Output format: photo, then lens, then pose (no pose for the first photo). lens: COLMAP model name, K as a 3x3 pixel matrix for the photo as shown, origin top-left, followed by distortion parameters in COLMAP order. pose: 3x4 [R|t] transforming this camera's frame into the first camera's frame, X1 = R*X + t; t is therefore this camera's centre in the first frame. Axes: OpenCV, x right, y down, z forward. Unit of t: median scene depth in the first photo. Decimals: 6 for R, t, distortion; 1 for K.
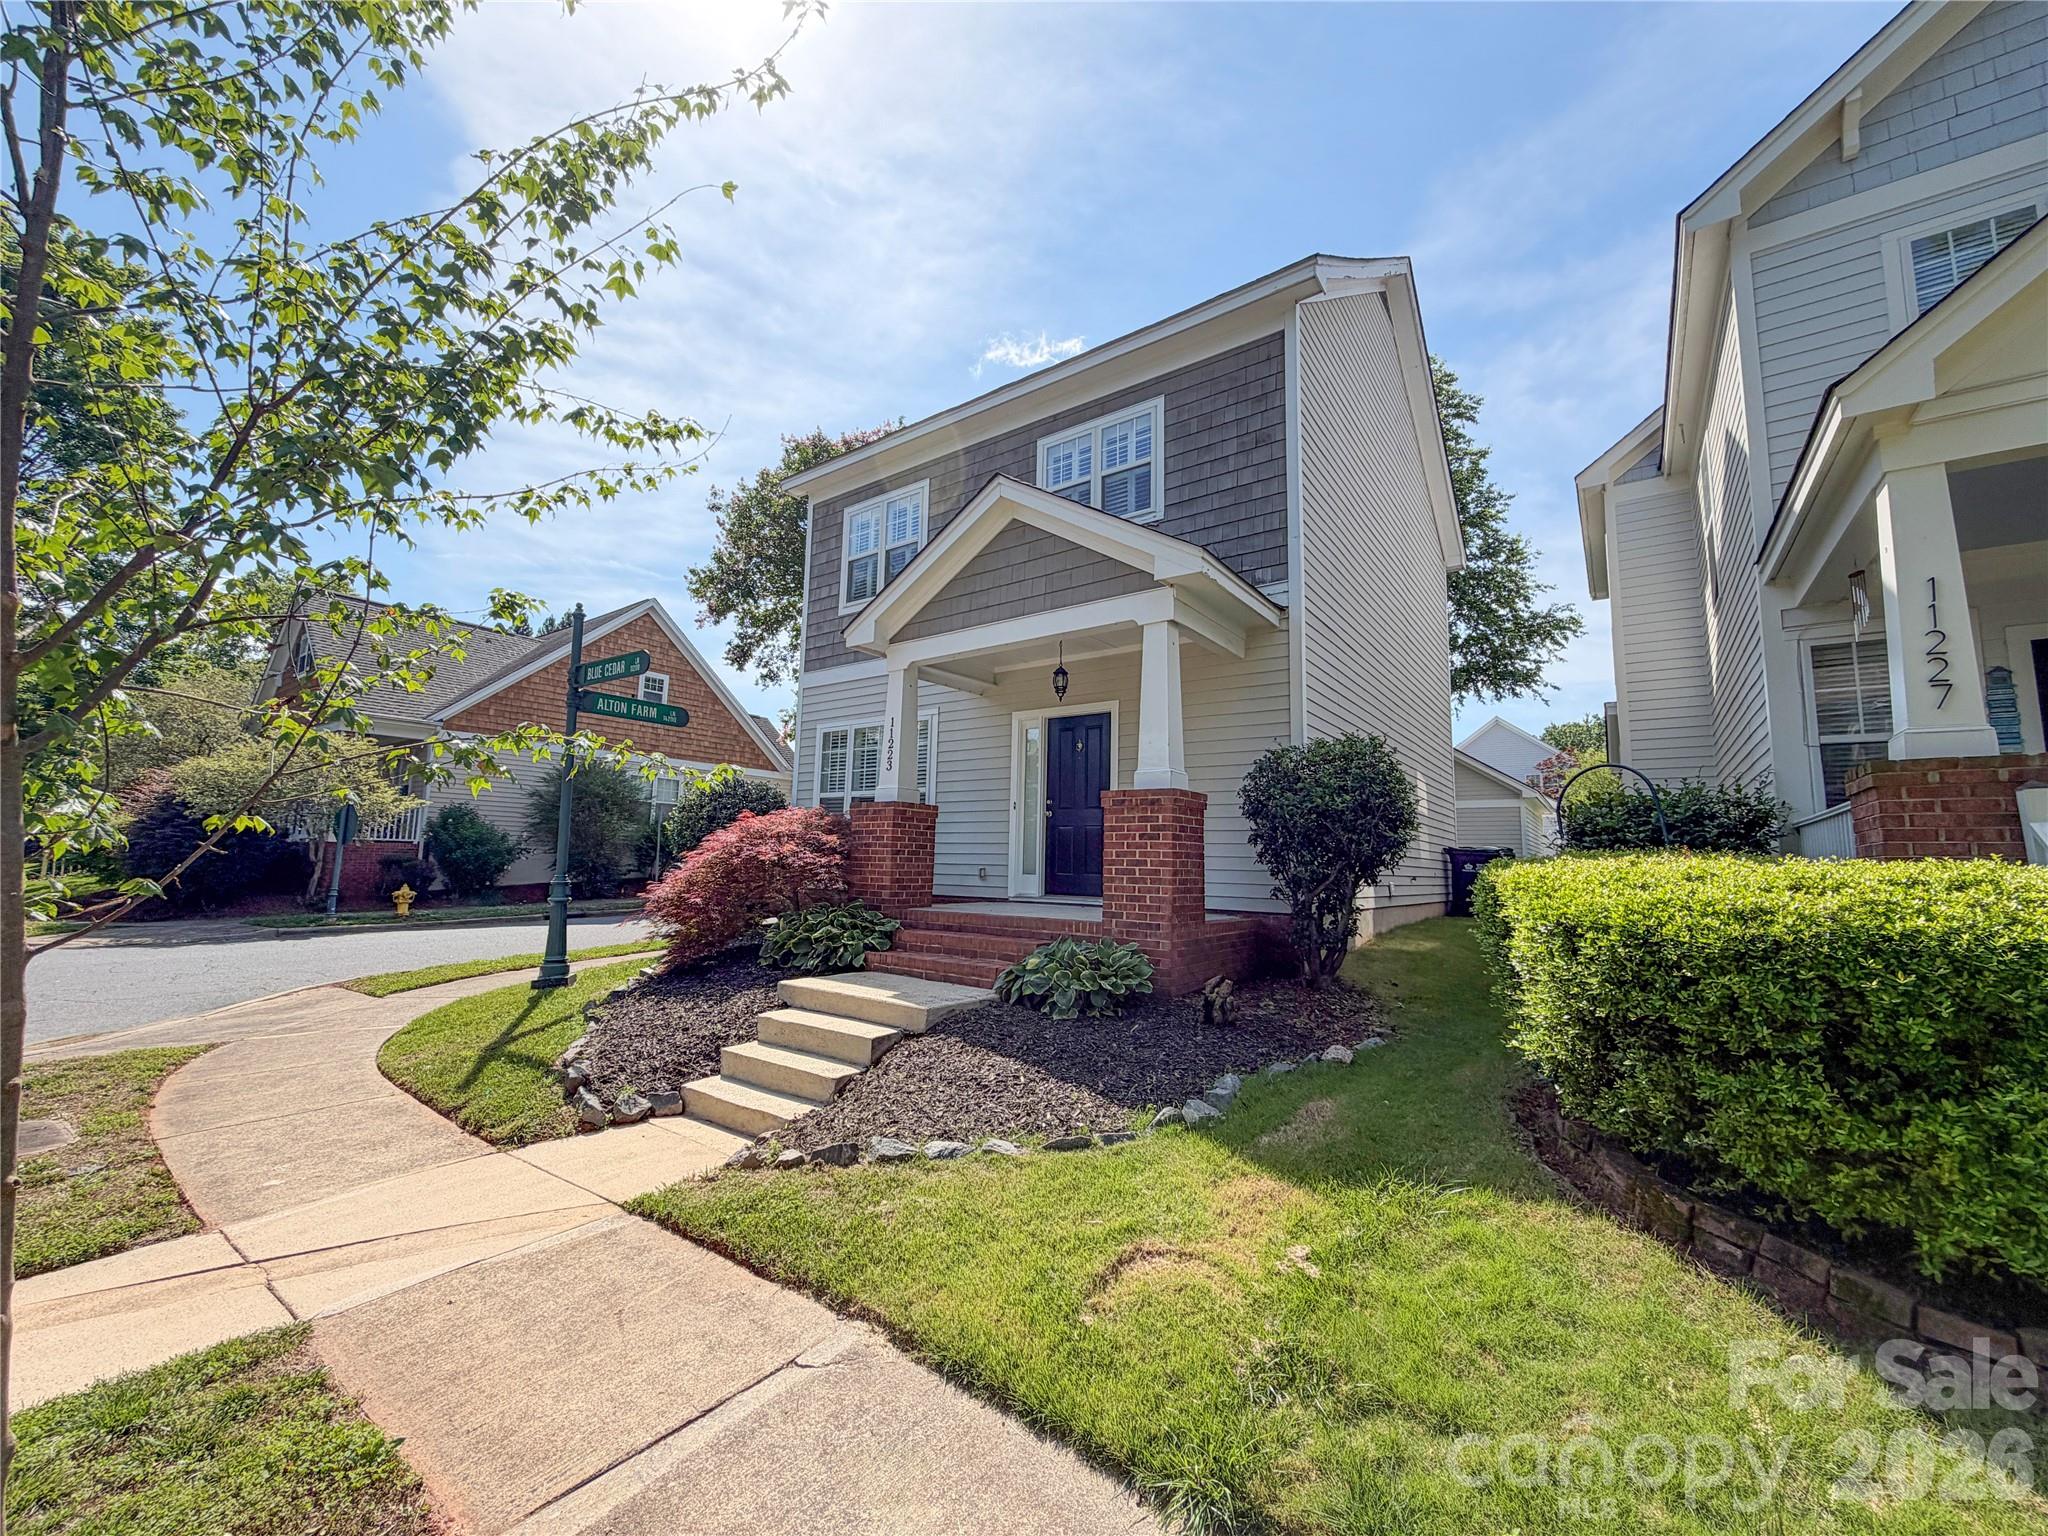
lens RADIAL K [[816.7, 0, 1019.0], [0, 816.7, 766.0], [0, 0, 1]] dist [0.000103, -0.000034]
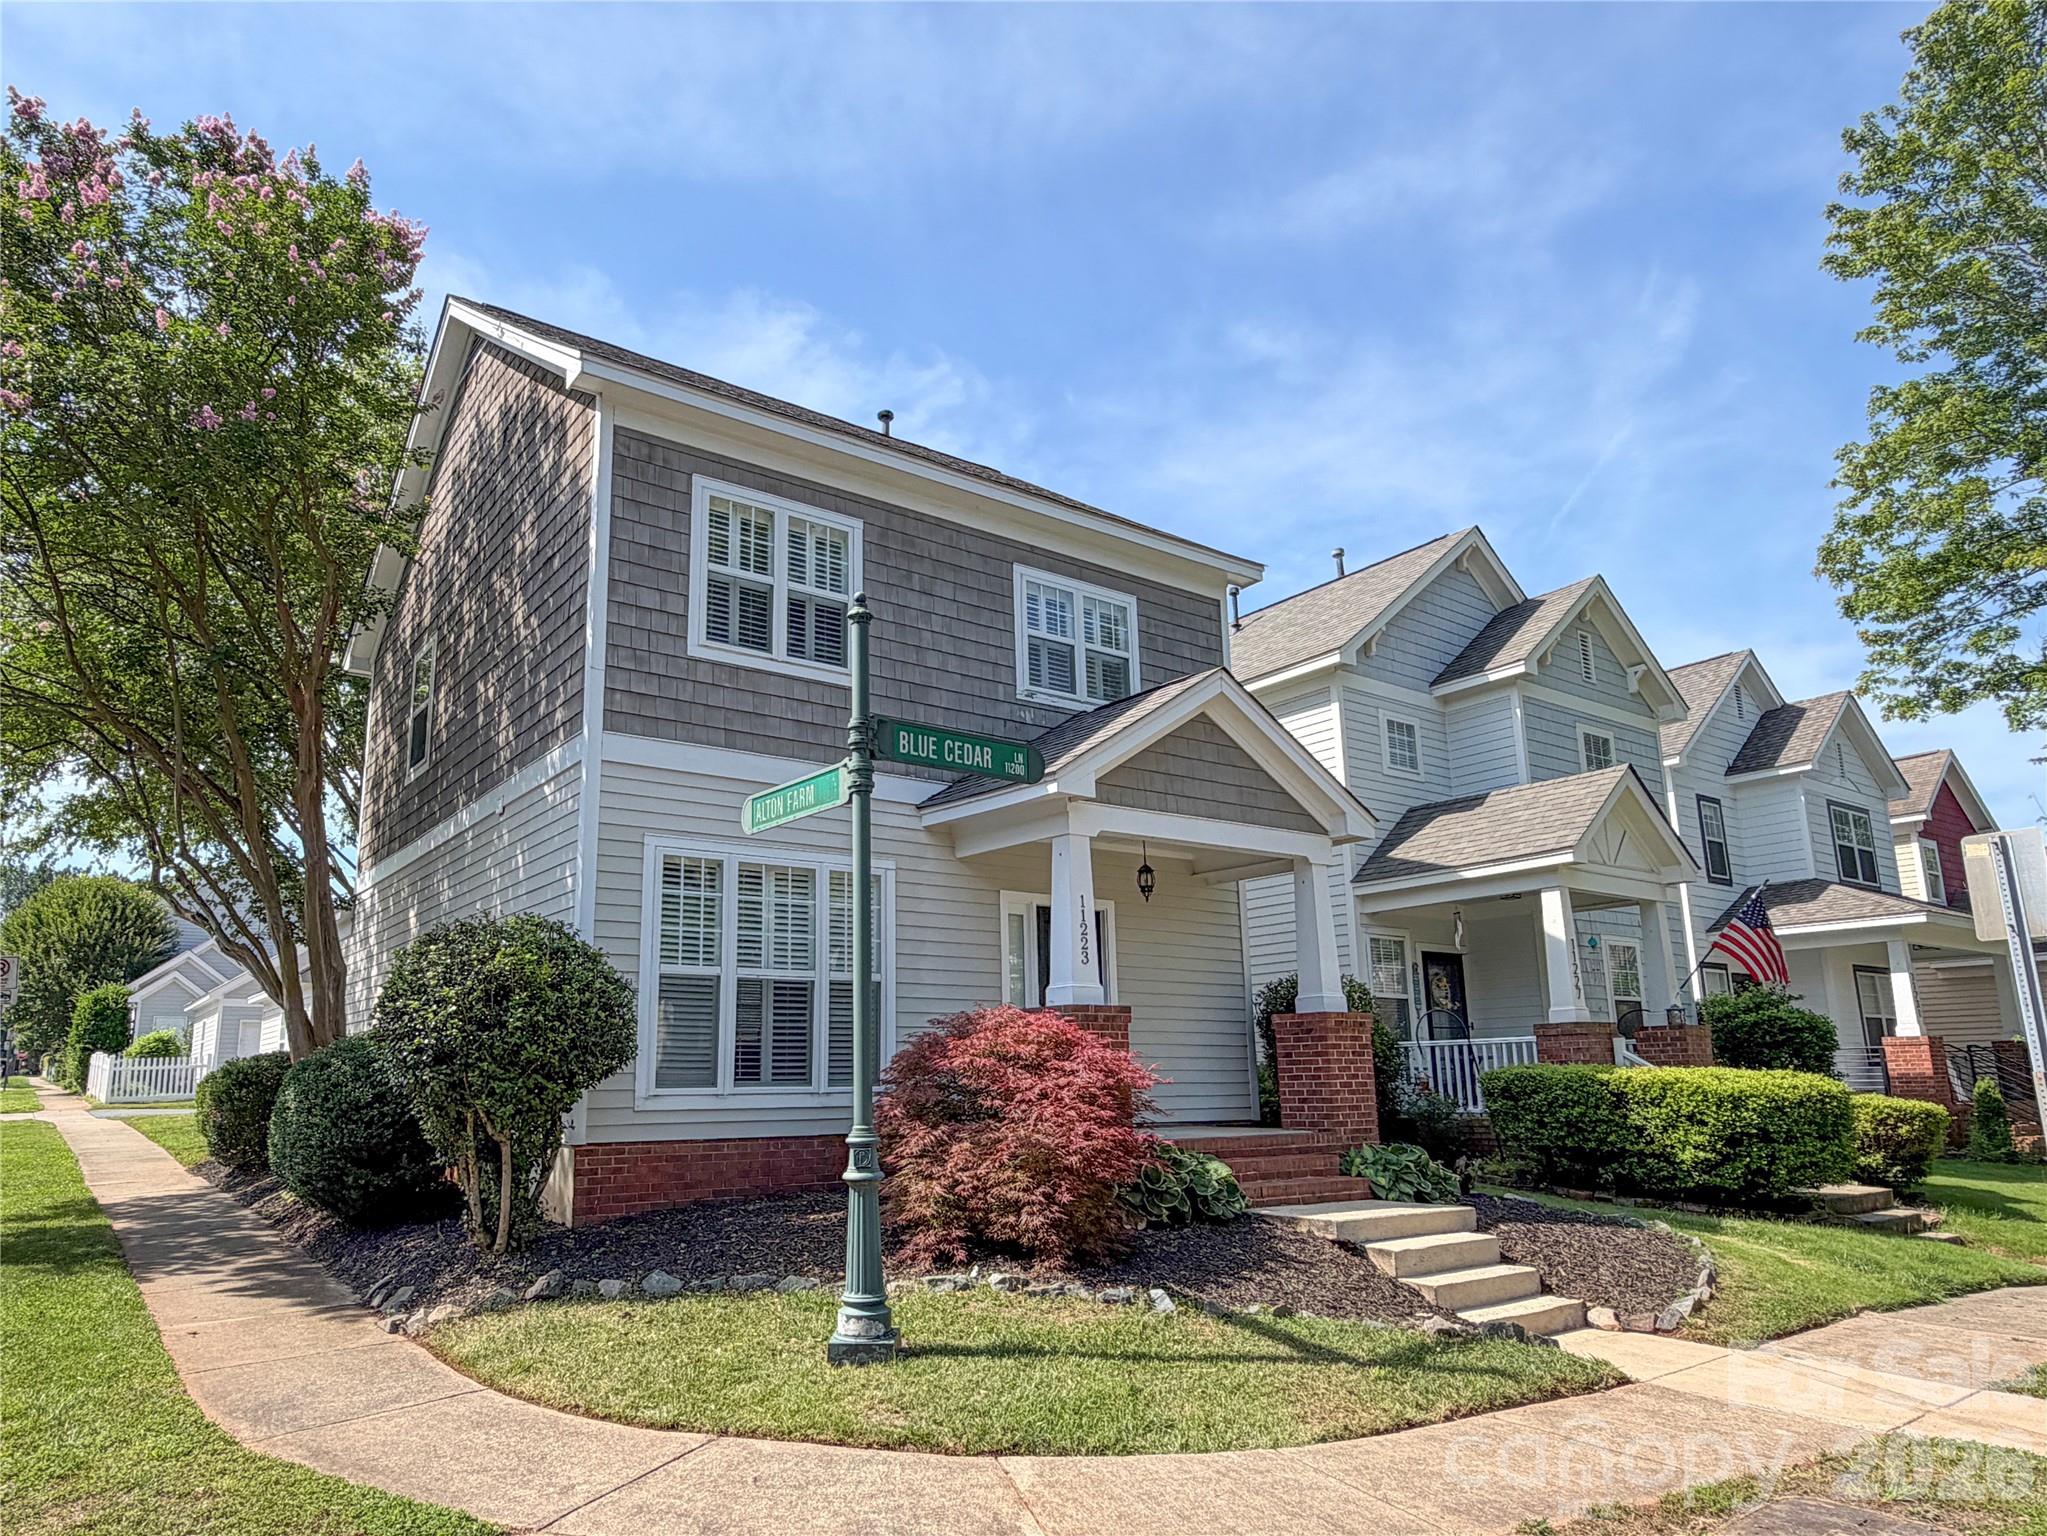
lens RADIAL K [[1329.9, 0, 1023.5], [0, 1329.9, 768.0], [0, 0, 1]] dist [0.000697, 0.000012]
pose [[0.282069, 0.205467, 0.937134, -1.529649], [-0.090953, 0.978125, -0.187078, 0.071219], [-0.955073, -0.032466, 0.294586, 0.749201]]
